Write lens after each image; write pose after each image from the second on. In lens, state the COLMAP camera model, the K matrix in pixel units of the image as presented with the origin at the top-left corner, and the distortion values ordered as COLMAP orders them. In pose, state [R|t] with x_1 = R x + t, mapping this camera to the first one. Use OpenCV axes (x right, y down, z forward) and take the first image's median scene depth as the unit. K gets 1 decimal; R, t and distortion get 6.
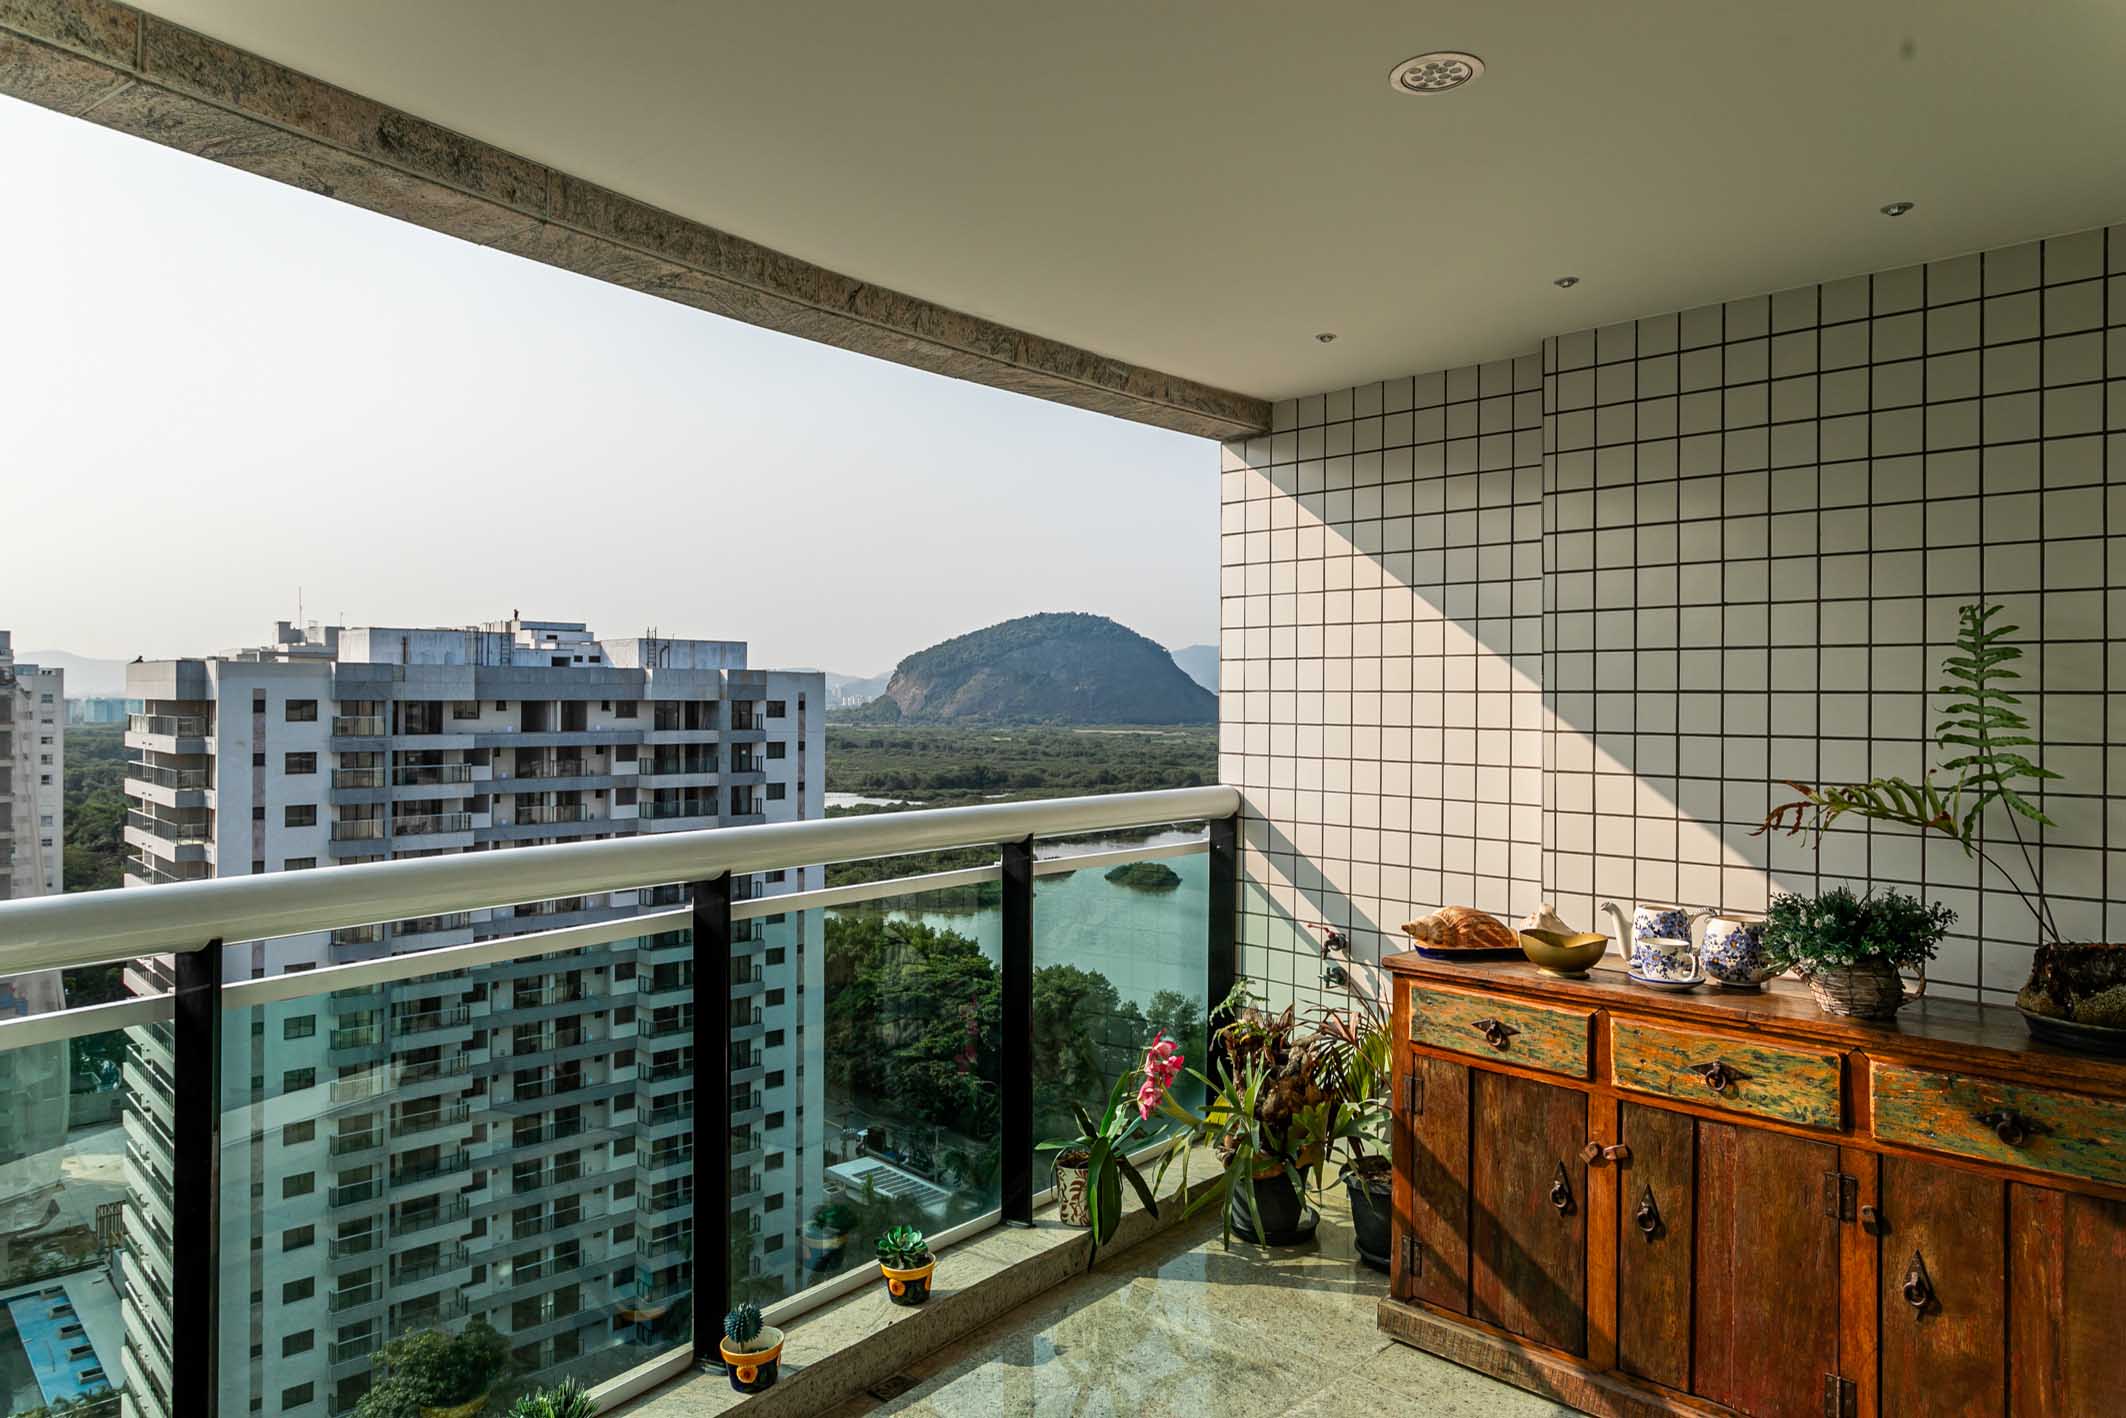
lens RADIAL K [[1345.4, 0, 1059.4], [0, 1345.4, 697.8], [0, 0, 1]] dist [-0.003118, 0.000173]
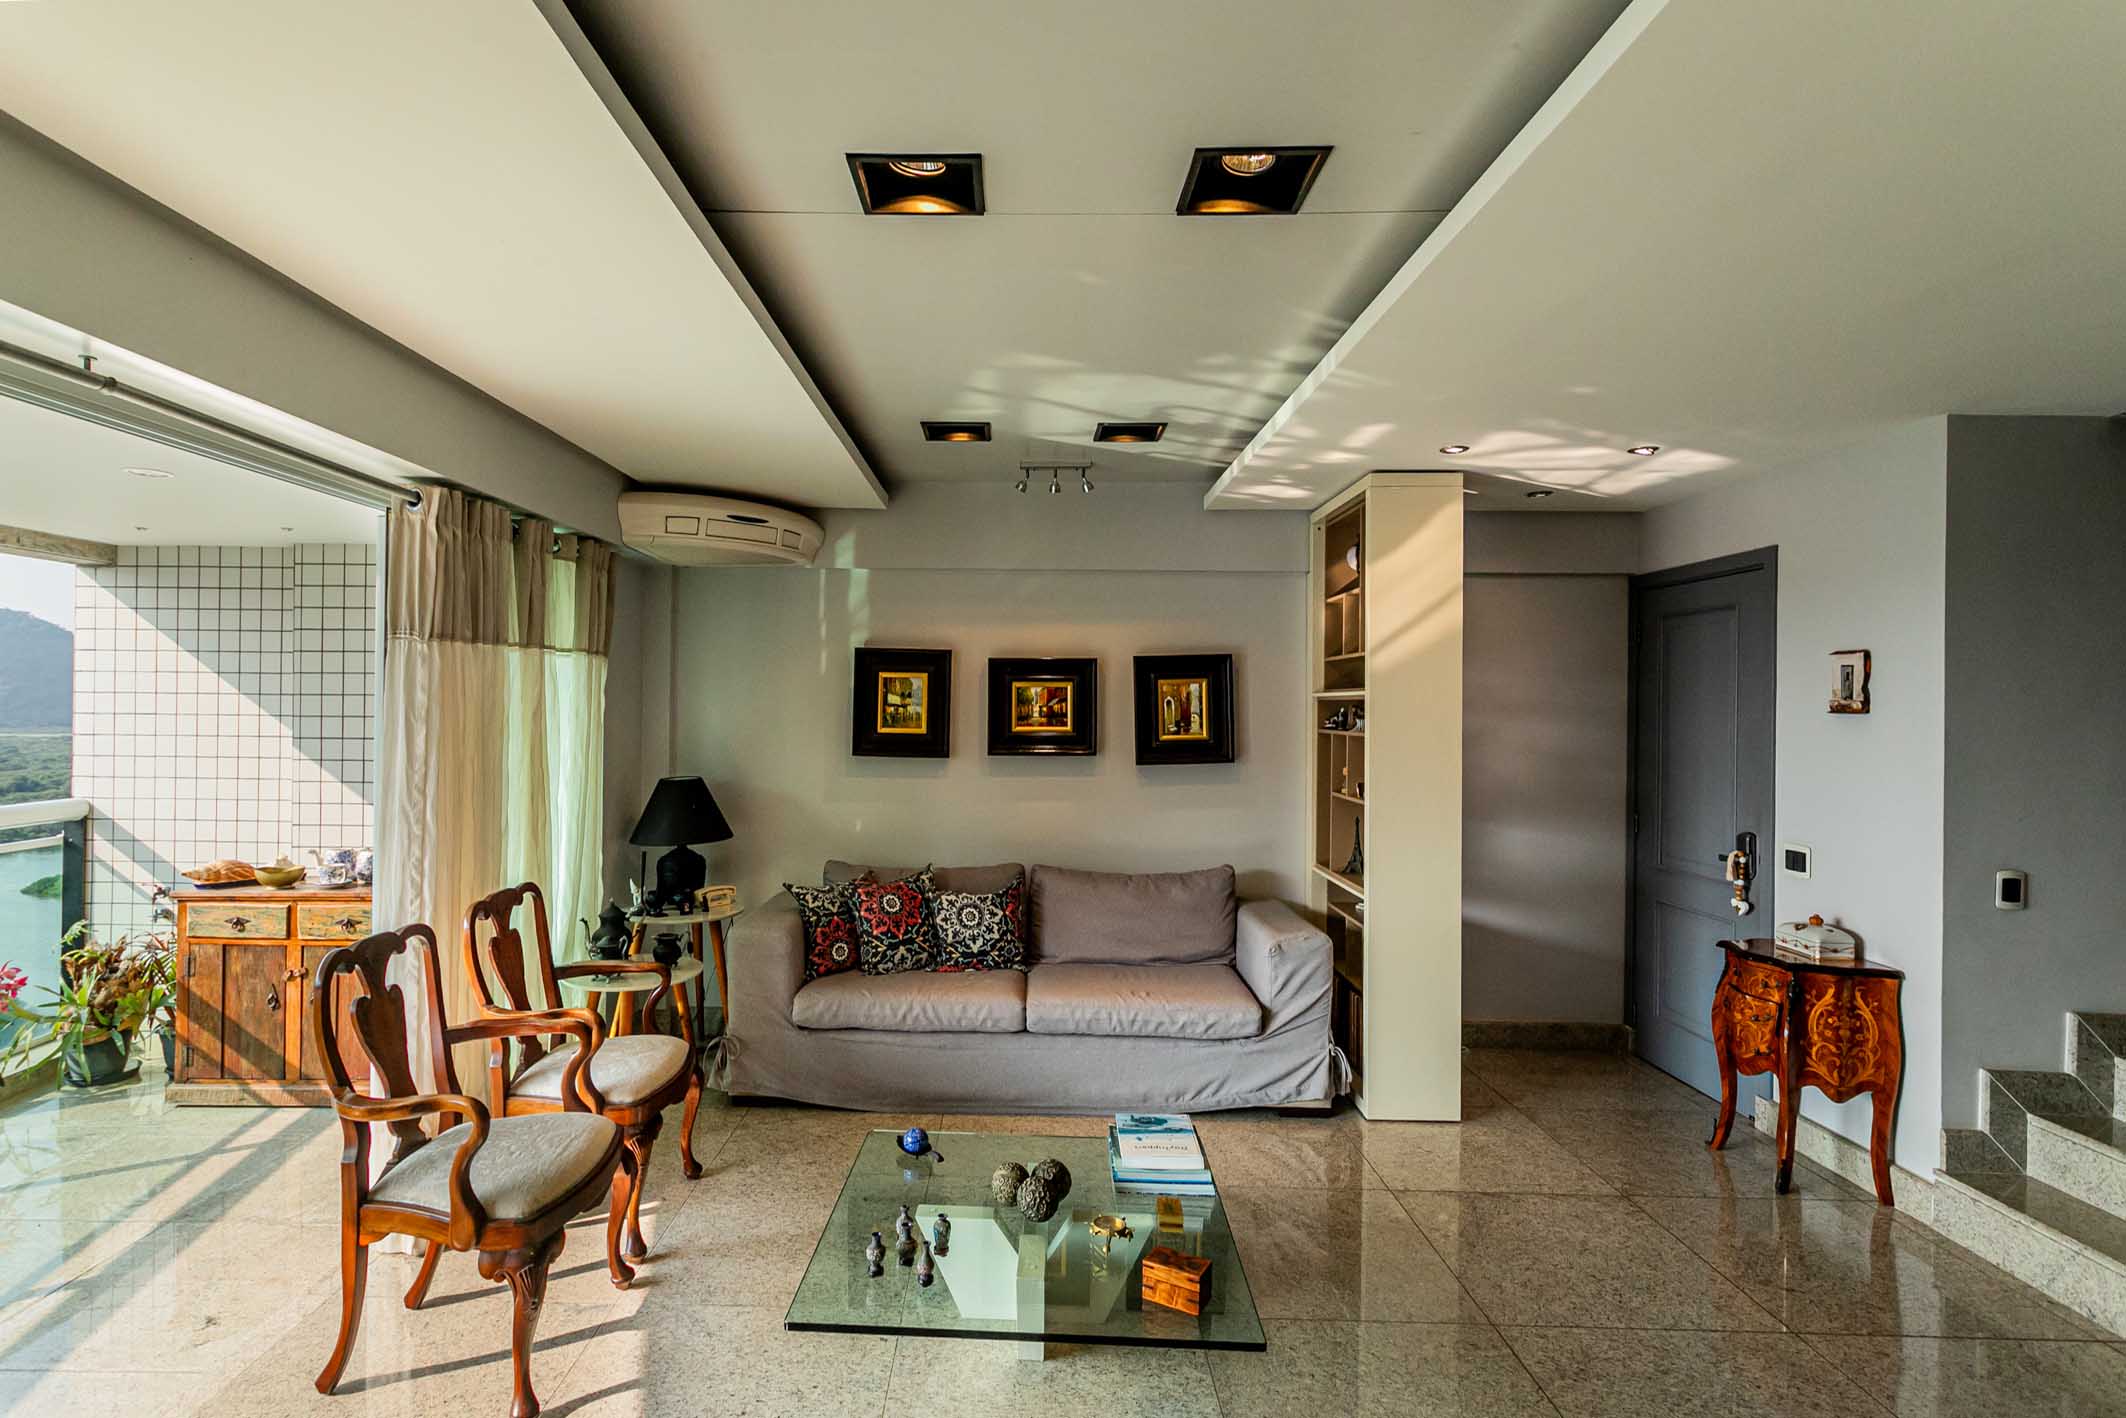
lens RADIAL K [[1071.6, 0, 997.9], [0, 1071.6, 703.5], [0, 0, 1]] dist [-0.000074, 0.001492]
pose [[0.716943, 0.004861, 0.697115, 0.028972], [-0.005929, 0.999982, -0.000876, -0.048434], [-0.697106, -0.003505, 0.716959, -0.612744]]
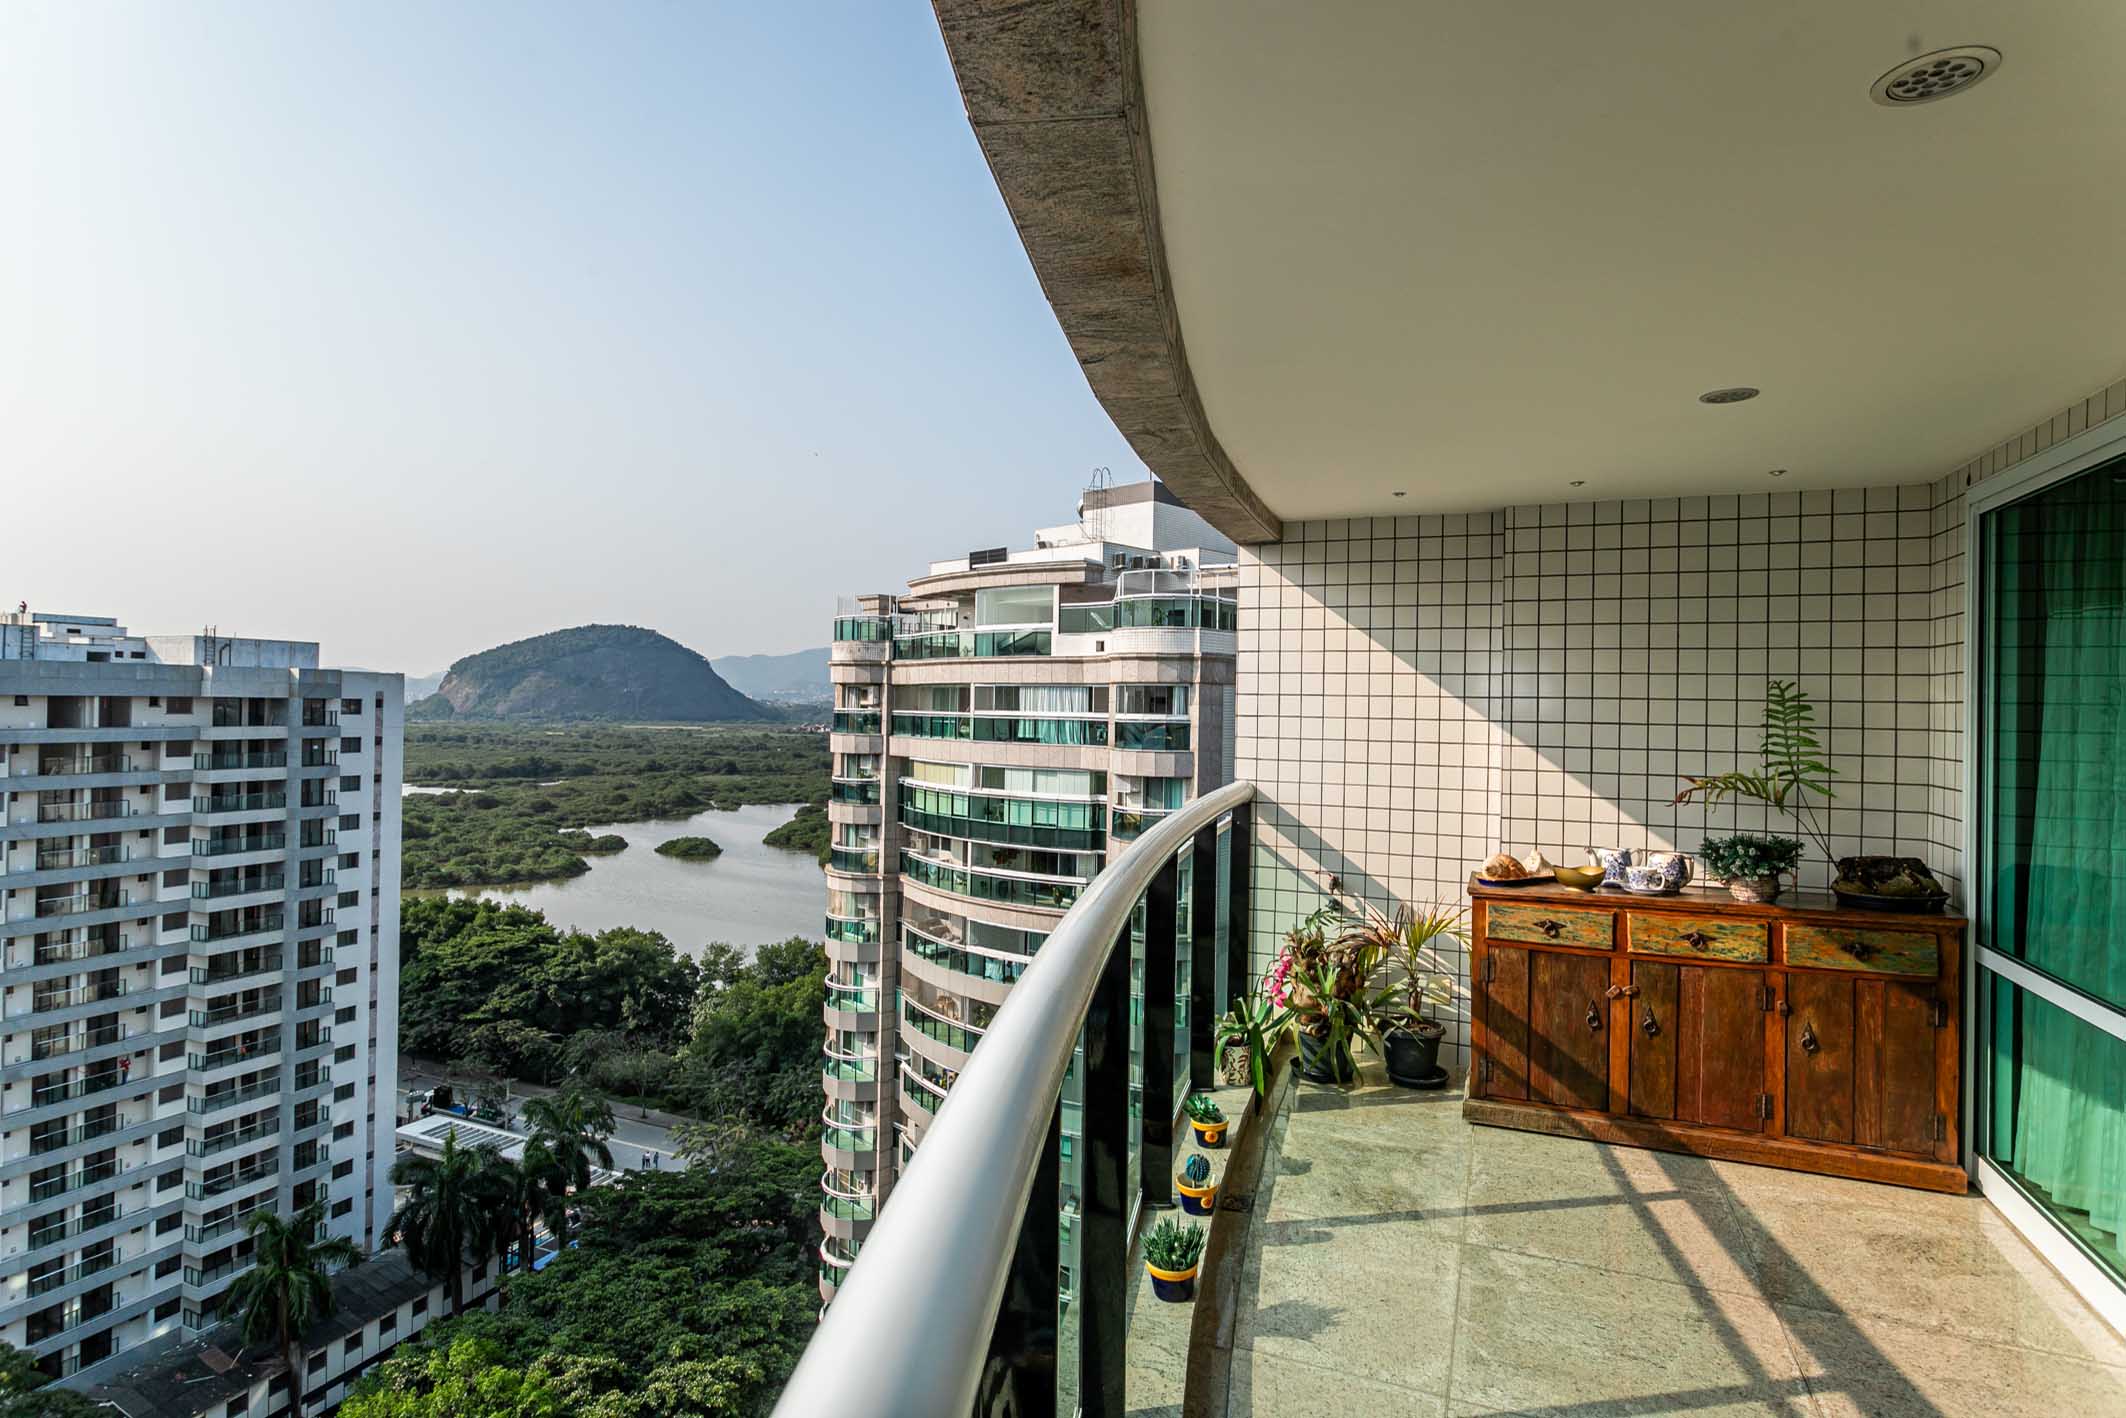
lens RADIAL K [[1067.6, 0, 1061.7], [0, 1067.6, 699.9], [0, 0, 1]] dist [-0.004794, 0.001262]
pose [[0.919175, 0.011166, 0.393691, -0.566718], [-0.011039, 0.999936, -0.002585, -0.018730], [-0.393694, -0.001970, 0.919239, 0.012916]]
